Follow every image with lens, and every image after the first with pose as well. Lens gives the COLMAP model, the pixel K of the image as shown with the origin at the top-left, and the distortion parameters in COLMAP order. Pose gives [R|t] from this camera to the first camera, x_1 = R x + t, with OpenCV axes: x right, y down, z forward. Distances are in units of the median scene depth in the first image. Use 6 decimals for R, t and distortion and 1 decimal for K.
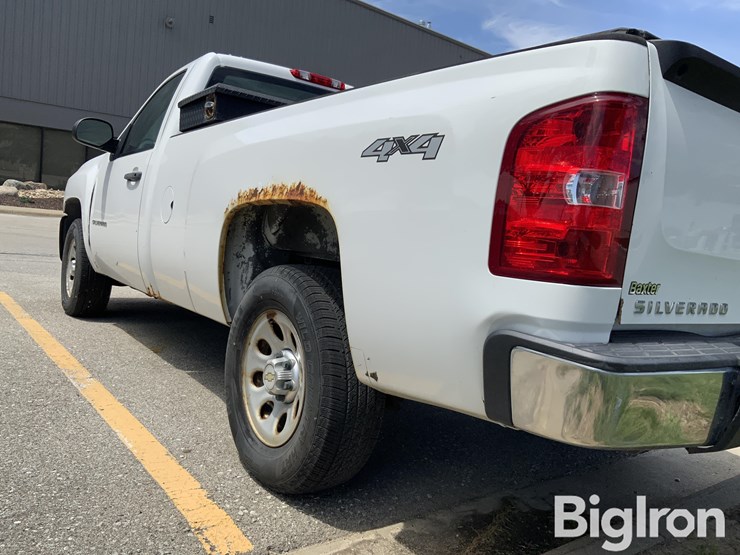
lens RADIAL K [[614.1, 0, 370.0], [0, 614.1, 277.5], [0, 0, 1]] dist [0.100240, -0.197321]
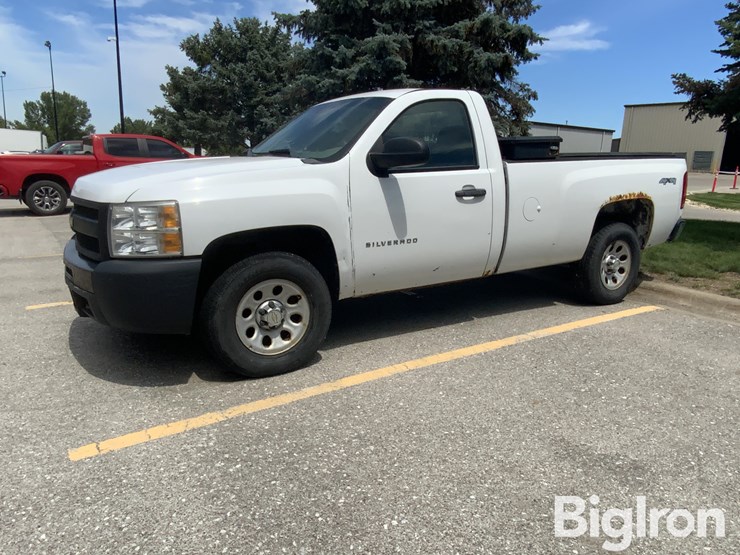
lens RADIAL K [[535.7, 0, 370.0], [0, 535.7, 277.5], [0, 0, 1]] dist [0.072959, -0.106679]
pose [[0.060162, -0.312308, 0.948074, -2.504518], [0.070857, 0.948735, 0.308029, -0.593278], [-0.995671, 0.048646, 0.079207, 1.913357]]
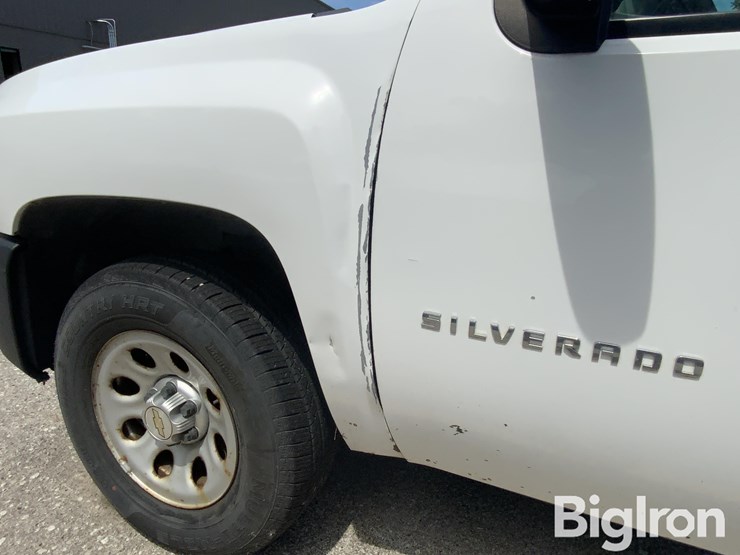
lens RADIAL K [[479.2, 0, 372.4], [0, 479.2, 278.0], [0, 0, 1]] dist [0.056692, -0.054796]
pose [[0.850981, -0.215437, 0.478976, -1.131948], [0.085270, 0.956569, 0.278755, -0.328717], [-0.518228, -0.196373, 0.832393, 1.750660]]
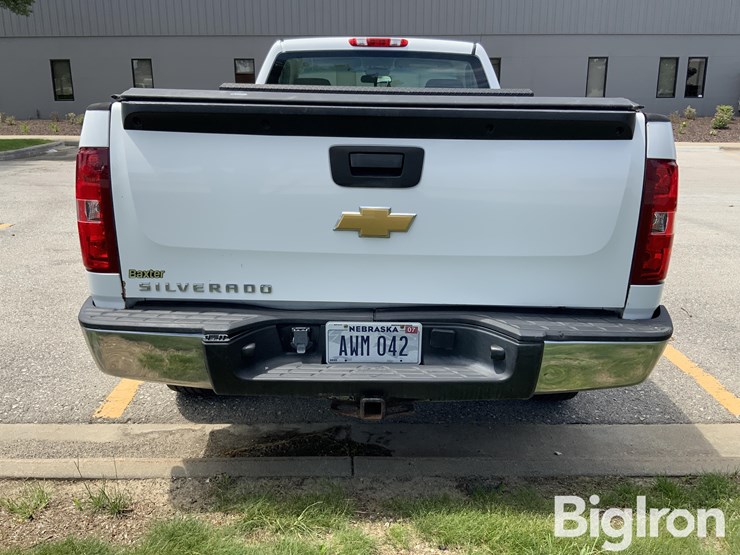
lens RADIAL K [[662.0, 0, 370.0], [0, 662.0, 277.5], [0, 0, 1]] dist [0.114315, -0.214932]
pose [[0.801218, 0.053827, -0.595947, 1.129140], [0.021074, 0.992790, 0.118004, -0.093144], [0.598001, -0.107105, 0.794307, 0.044240]]
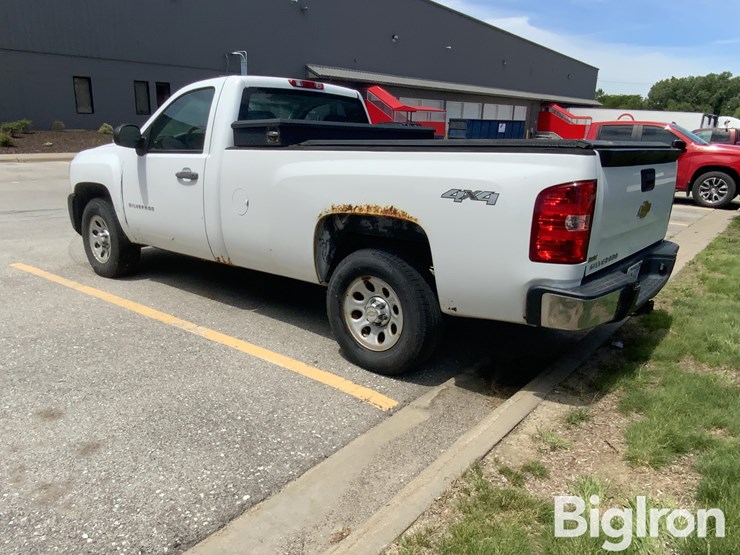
lens RADIAL K [[555.9, 0, 372.5], [0, 555.9, 279.4], [0, 0, 1]] dist [0.081969, -0.113997]
pose [[0.964238, -0.143625, 0.222750, -0.504334], [0.098485, 0.974427, 0.201972, -0.253665], [-0.246062, -0.172811, 0.953724, -0.484840]]
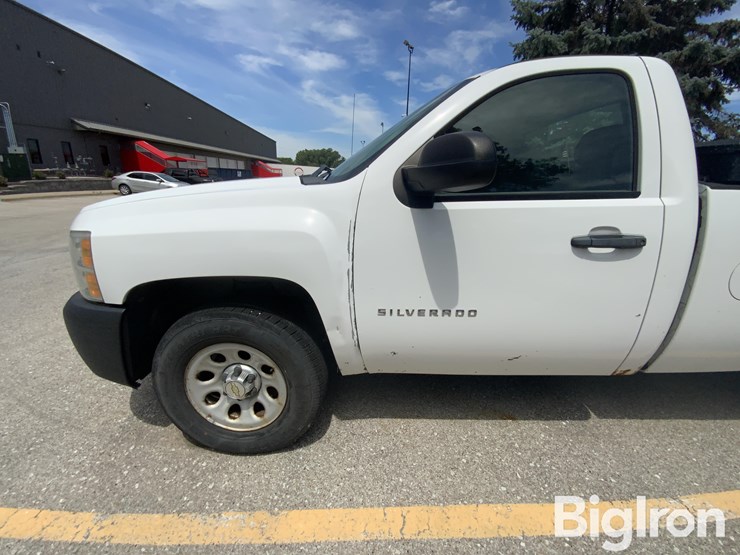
lens RADIAL K [[302.1, 0, 370.4], [0, 302.1, 276.8], [0, 0, 1]] dist [0.023158, -0.020398]
pose [[0.583755, -0.327195, 0.743084, -1.347658], [0.106415, 0.938144, 0.329486, -0.448175], [-0.804926, -0.113264, 0.582465, 1.721054]]
